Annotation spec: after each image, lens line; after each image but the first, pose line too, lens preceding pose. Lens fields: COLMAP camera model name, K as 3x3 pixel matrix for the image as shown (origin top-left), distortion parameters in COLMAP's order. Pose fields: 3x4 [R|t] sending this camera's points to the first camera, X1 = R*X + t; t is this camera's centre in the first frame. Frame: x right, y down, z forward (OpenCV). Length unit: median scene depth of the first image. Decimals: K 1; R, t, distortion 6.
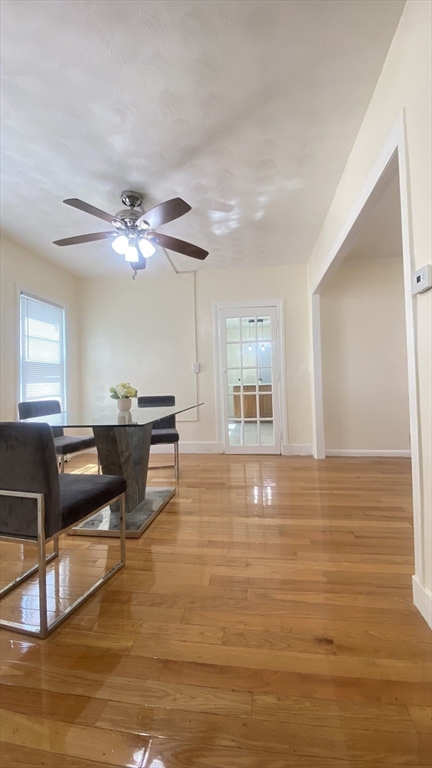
lens RADIAL K [[314.3, 0, 217.9], [0, 314.3, 386.9], [0, 0, 1]] dist [0.000633, -0.007242]
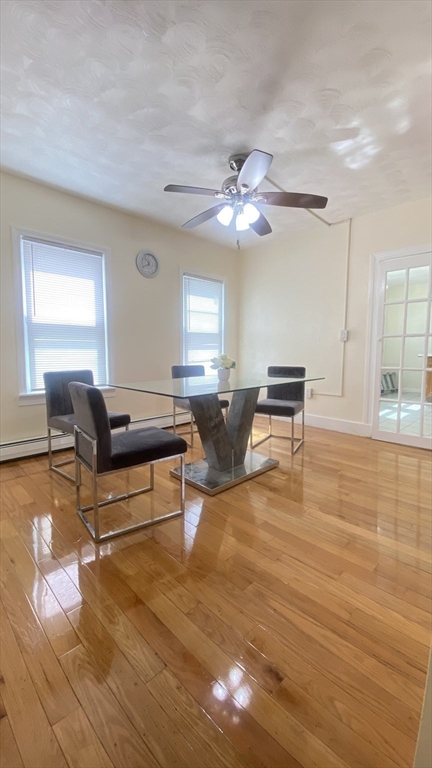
lens RADIAL K [[314.3, 0, 219.5], [0, 314.3, 384.0], [0, 0, 1]] dist [0.000633, -0.007242]
pose [[0.793058, 0.084778, -0.603217, 0.286152], [-0.023102, 0.993741, 0.109290, -0.021638], [0.608708, -0.072738, 0.790053, 0.130862]]
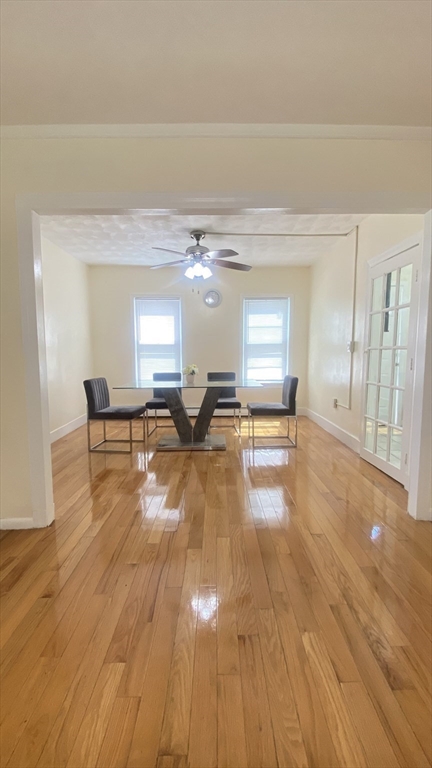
lens RADIAL K [[314.3, 0, 220.2], [0, 314.3, 381.6], [0, 0, 1]] dist [0.000633, -0.007242]
pose [[0.136339, 0.116389, -0.983801, 1.096606], [-0.006601, 0.993159, 0.116581, -0.093175], [0.990640, -0.009401, 0.136175, 0.801124]]
